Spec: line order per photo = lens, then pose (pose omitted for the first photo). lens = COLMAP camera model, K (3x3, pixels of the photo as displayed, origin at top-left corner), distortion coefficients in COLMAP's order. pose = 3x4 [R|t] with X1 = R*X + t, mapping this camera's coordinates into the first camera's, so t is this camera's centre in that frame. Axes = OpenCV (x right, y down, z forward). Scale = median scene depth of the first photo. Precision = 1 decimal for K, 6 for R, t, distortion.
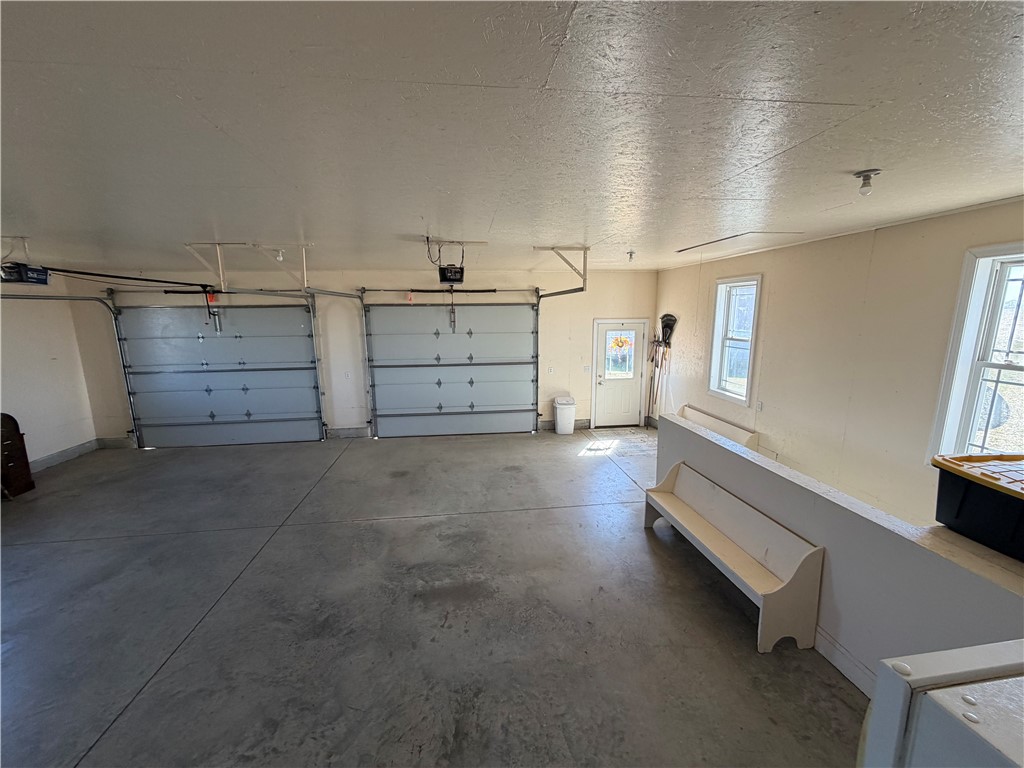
lens RADIAL K [[406.8, 0, 510.6], [0, 406.8, 384.3], [0, 0, 1]] dist [-0.000933, -0.000433]
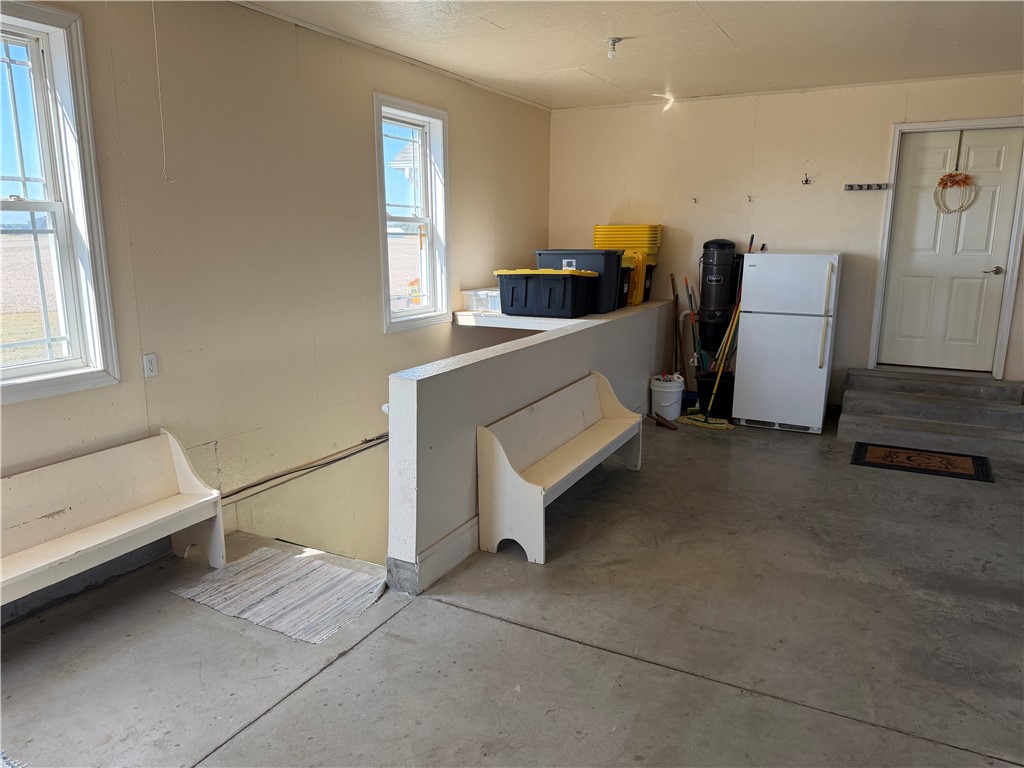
lens RADIAL K [[719.2, 0, 513.4], [0, 719.2, 385.3], [0, 0, 1]] dist [0.004233, -0.008425]
pose [[-0.814143, -0.115064, 0.569150, -0.148887], [0.108962, 0.932484, 0.344384, -0.207877], [-0.570350, 0.342394, -0.746638, 2.032174]]
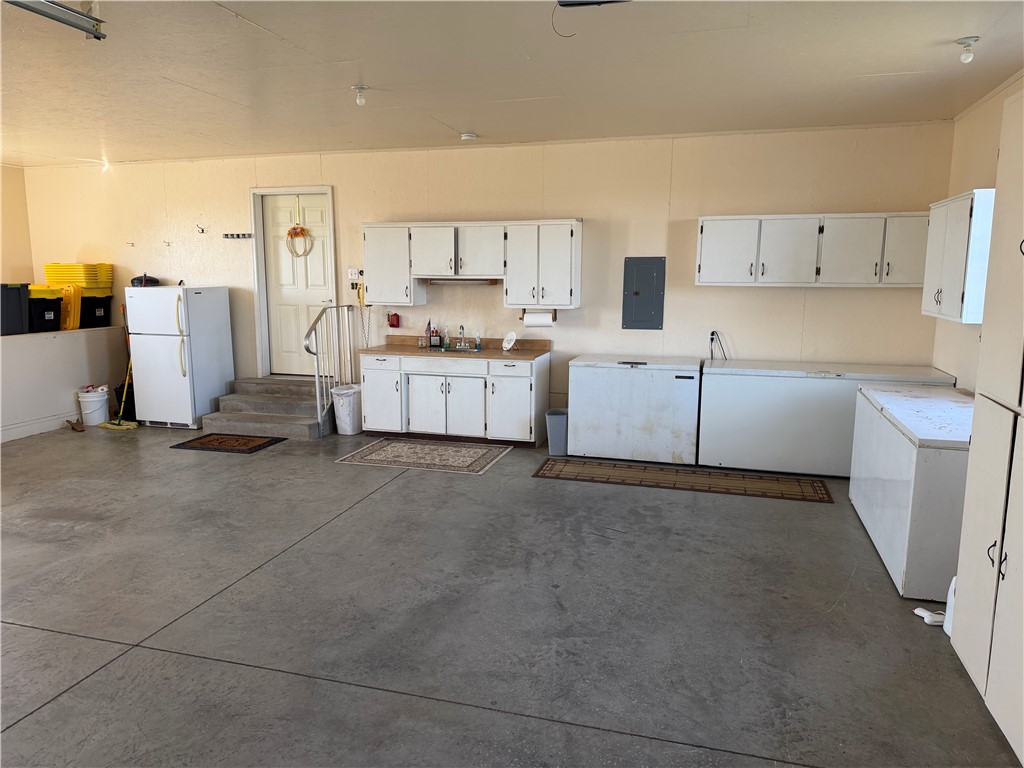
lens RADIAL K [[719.2, 0, 516.4], [0, 719.2, 382.2], [0, 0, 1]] dist [0.004233, -0.008425]
pose [[-0.917356, -0.058162, 0.393795, -1.560967], [0.071546, 0.949068, 0.306841, -0.153728], [-0.391585, 0.309657, -0.866472, 1.814671]]
